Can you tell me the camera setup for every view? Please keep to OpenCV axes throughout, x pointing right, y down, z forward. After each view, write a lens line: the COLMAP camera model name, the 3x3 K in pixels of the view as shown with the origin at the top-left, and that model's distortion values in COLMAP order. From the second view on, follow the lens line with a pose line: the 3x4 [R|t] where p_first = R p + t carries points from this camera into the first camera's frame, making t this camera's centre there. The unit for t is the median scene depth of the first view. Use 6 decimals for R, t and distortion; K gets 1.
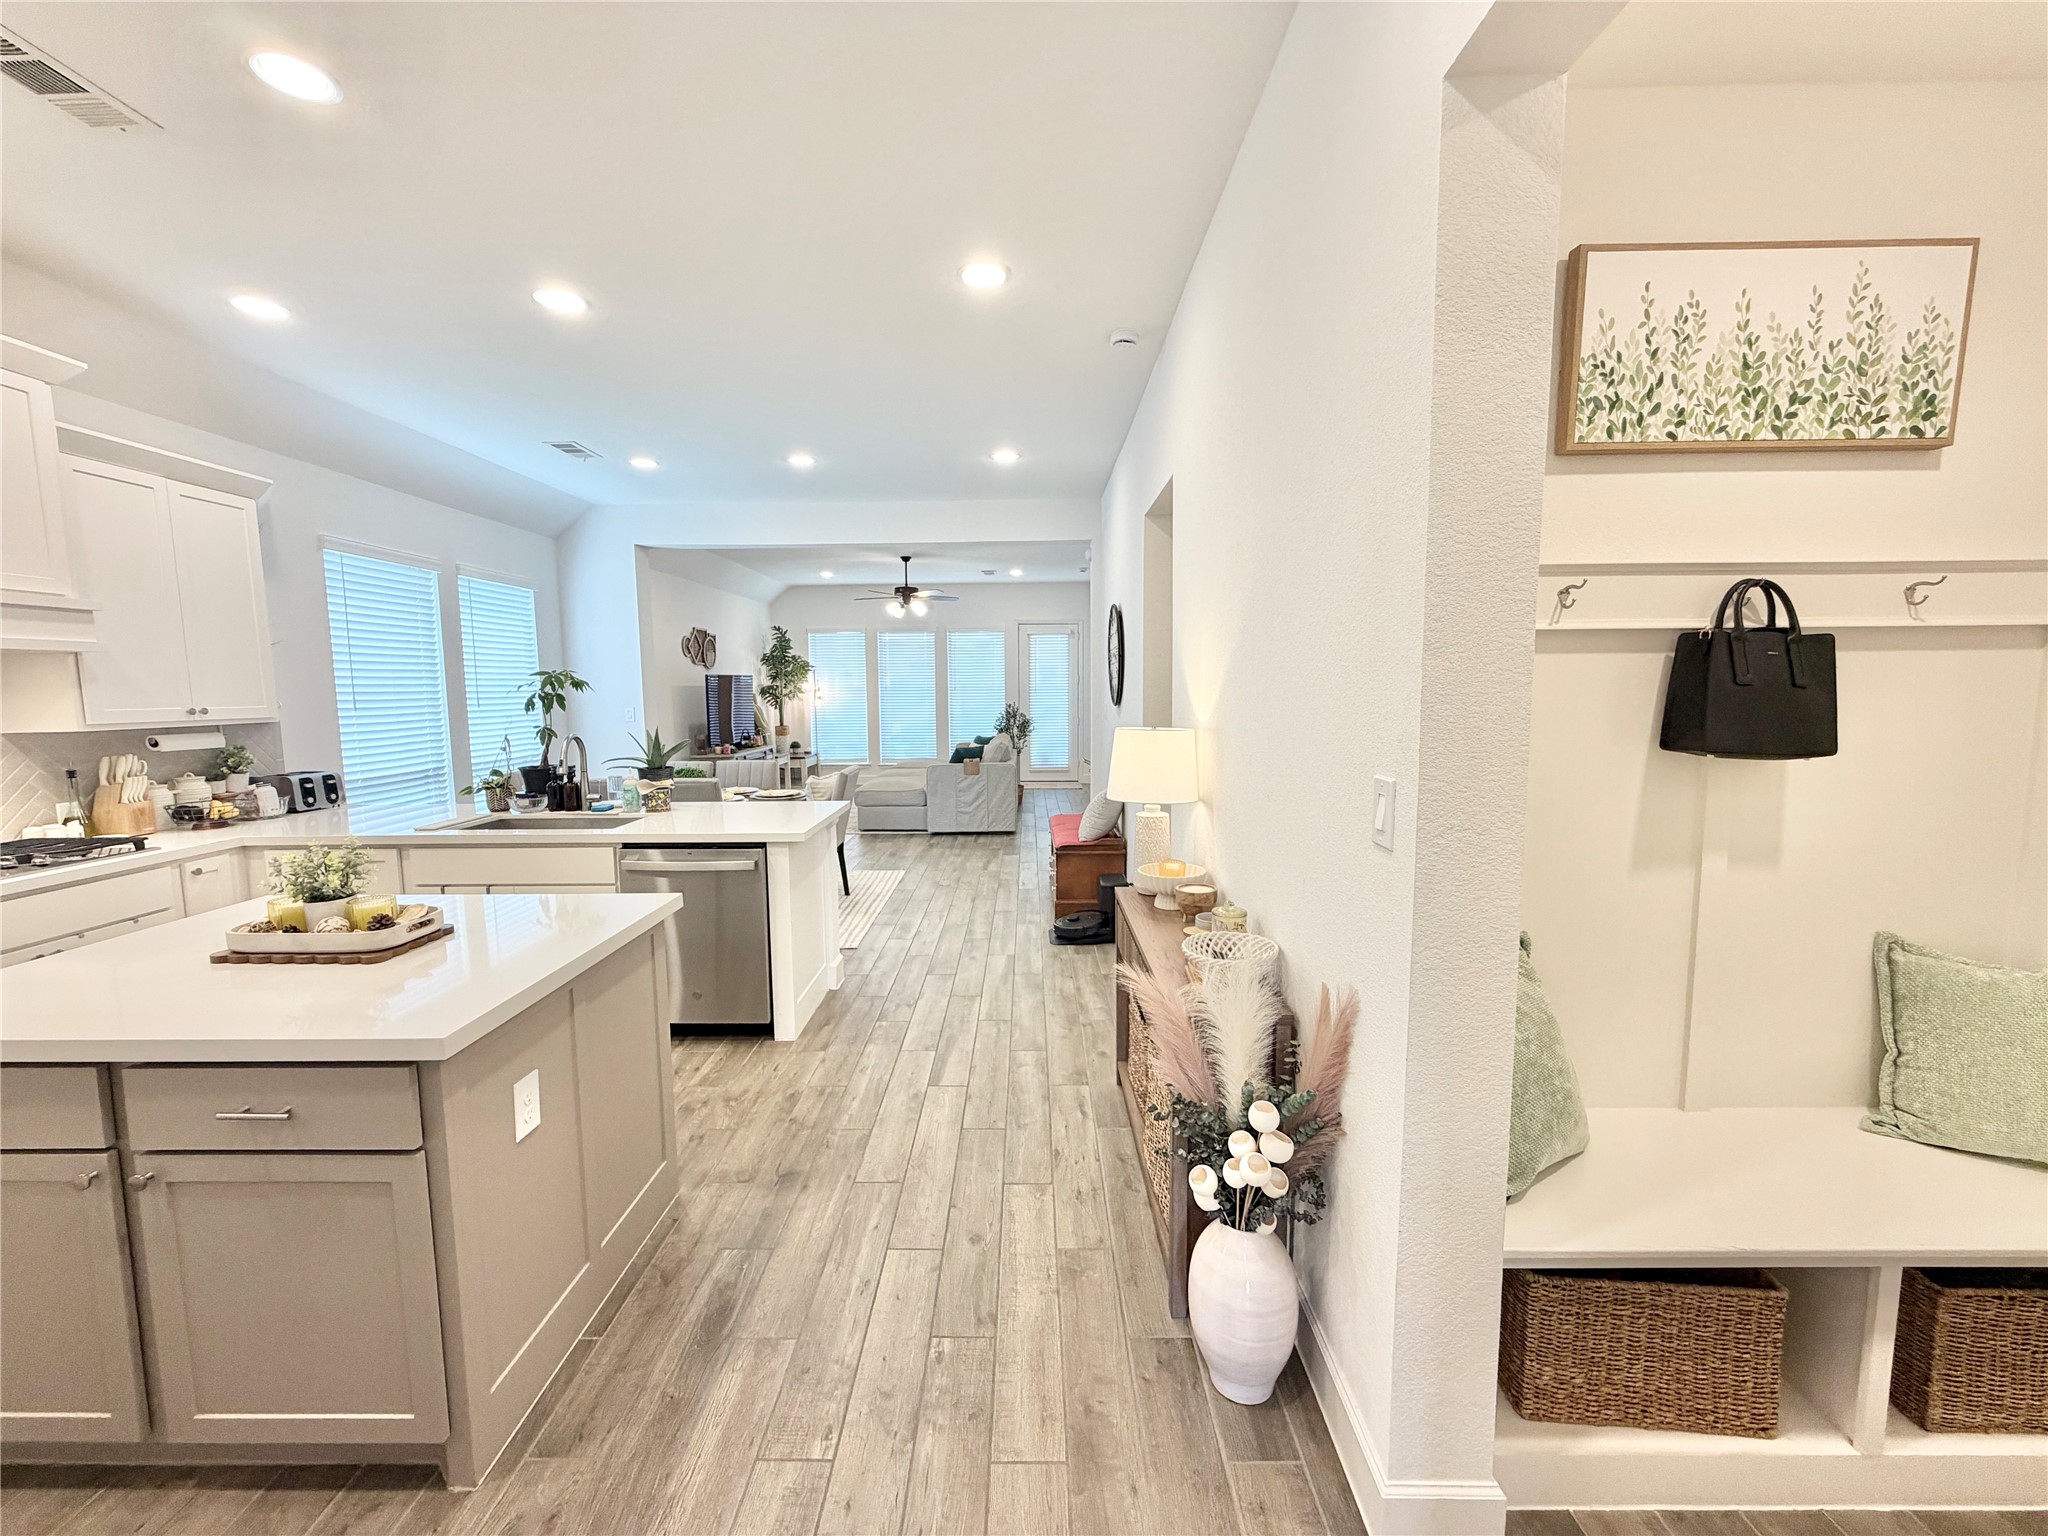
lens RADIAL K [[814.2, 0, 1015.3], [0, 814.2, 767.5], [0, 0, 1]] dist [0.002059, 0.000082]
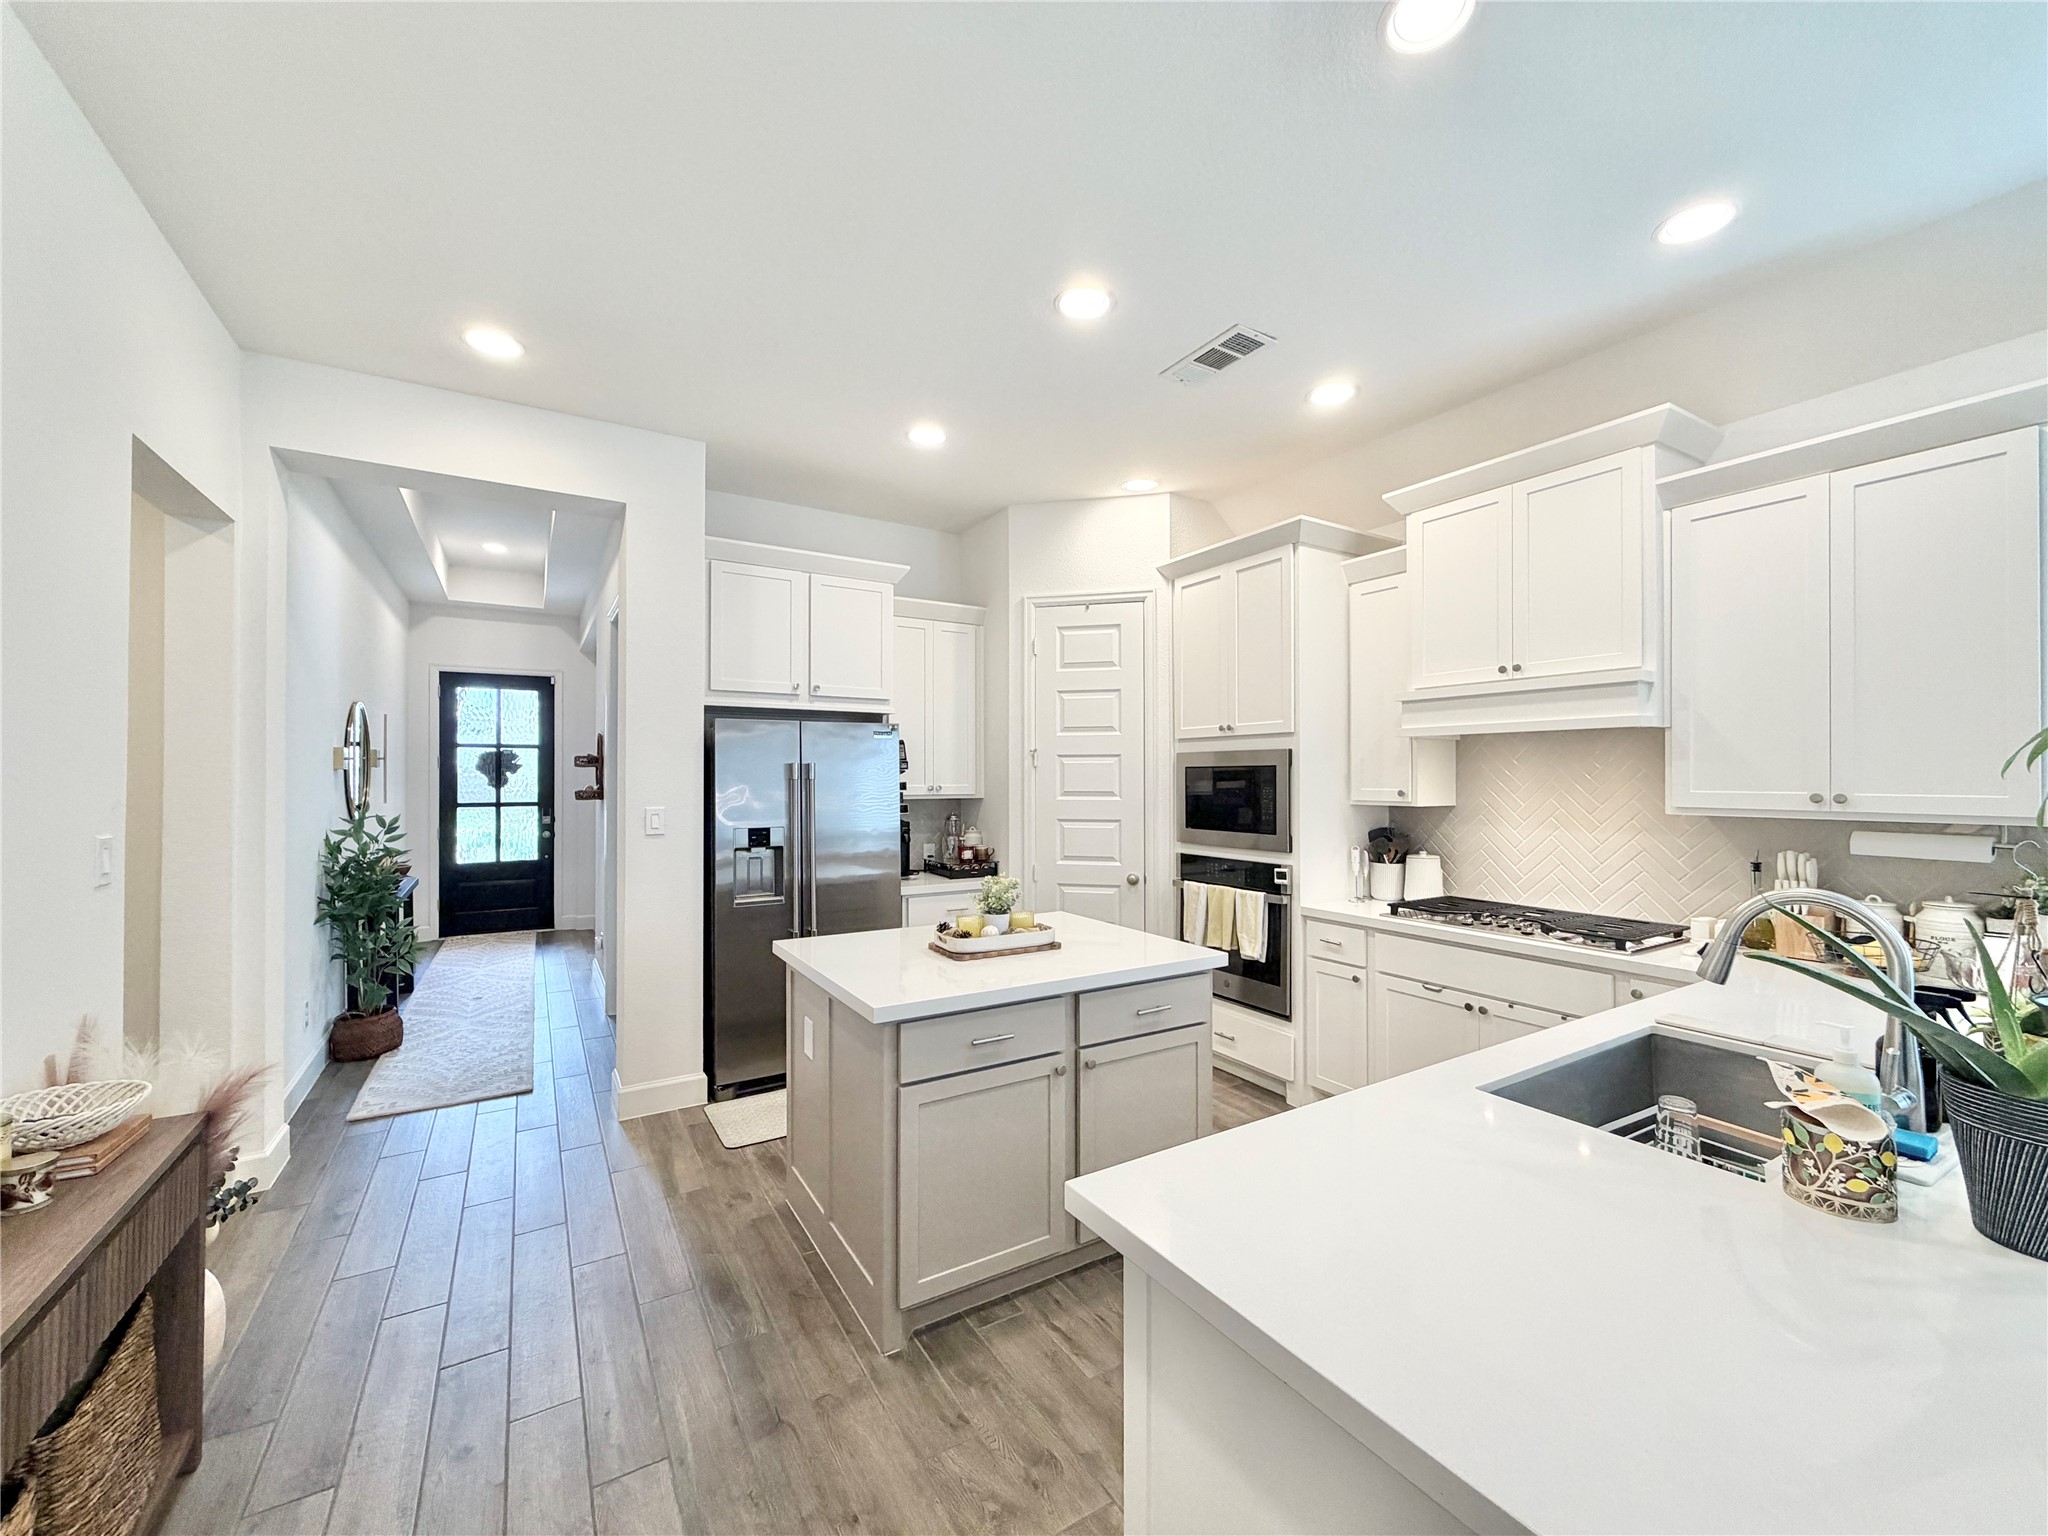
lens RADIAL K [[814.2, 0, 1017.4], [0, 814.2, 770.8], [0, 0, 1]] dist [0.002059, 0.000082]
pose [[-0.847756, 0.004988, -0.530363, -0.051003], [-0.046037, 0.995490, 0.082951, -0.106198], [0.528385, 0.094738, -0.843703, 1.097599]]
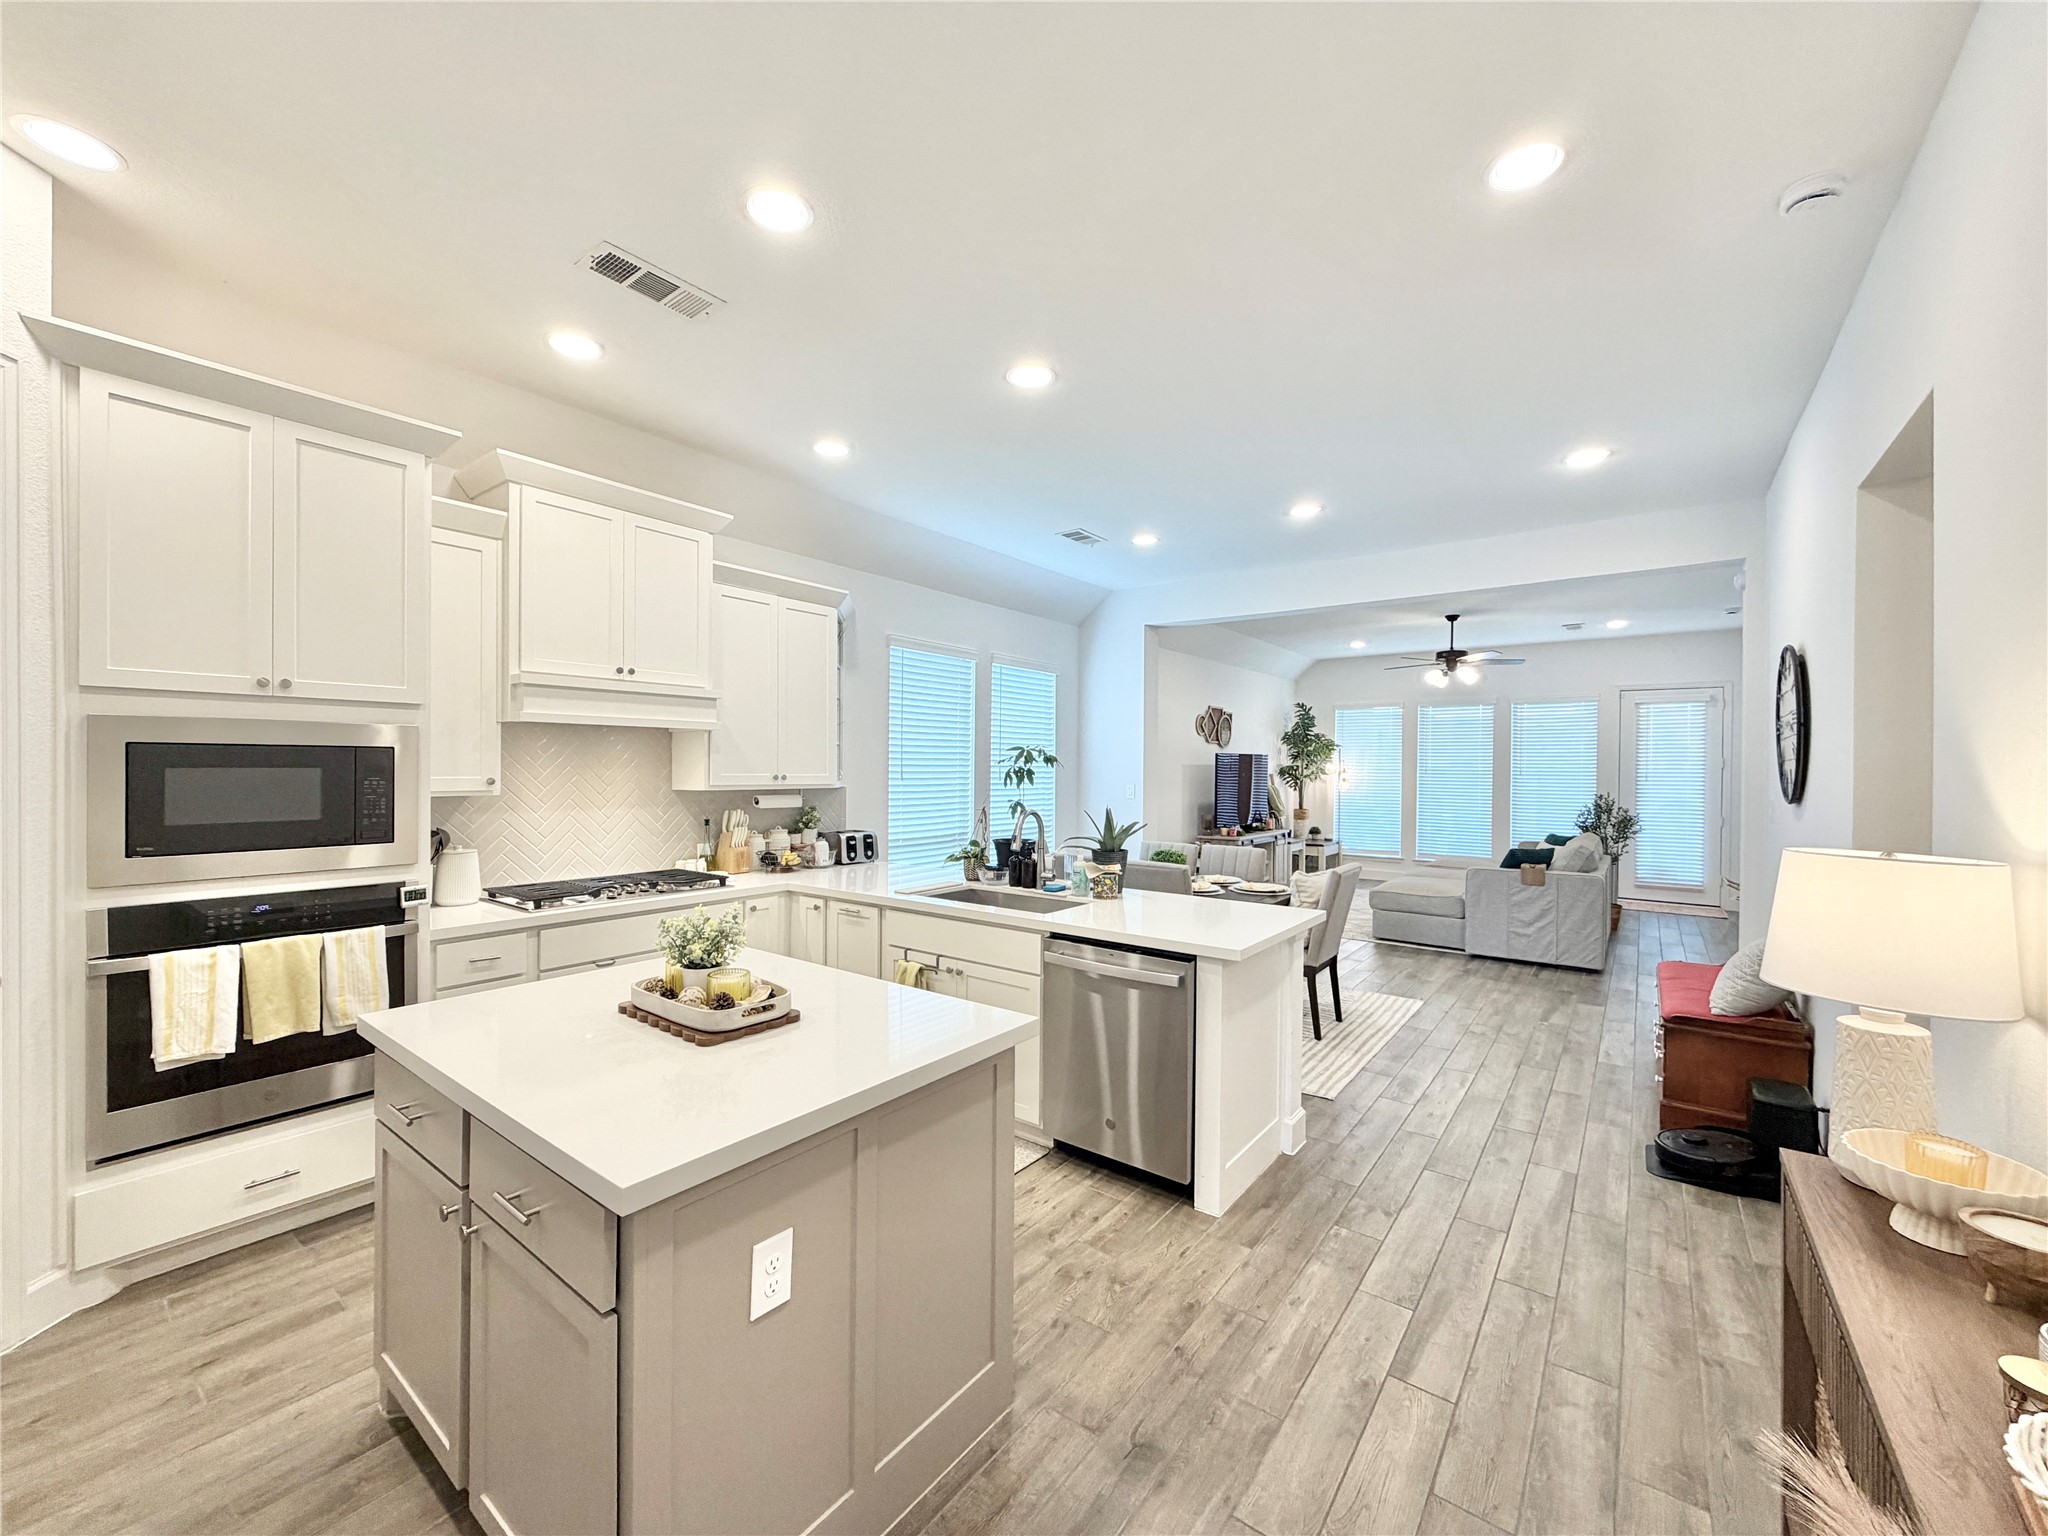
lens RADIAL K [[814.2, 0, 1020.2], [0, 814.2, 770.0], [0, 0, 1]] dist [0.002059, 0.000082]
pose [[0.802403, 0.018744, -0.596488, 0.029743], [-0.075796, 0.994613, -0.070707, -0.017991], [0.591950, 0.101947, 0.799501, 0.201027]]
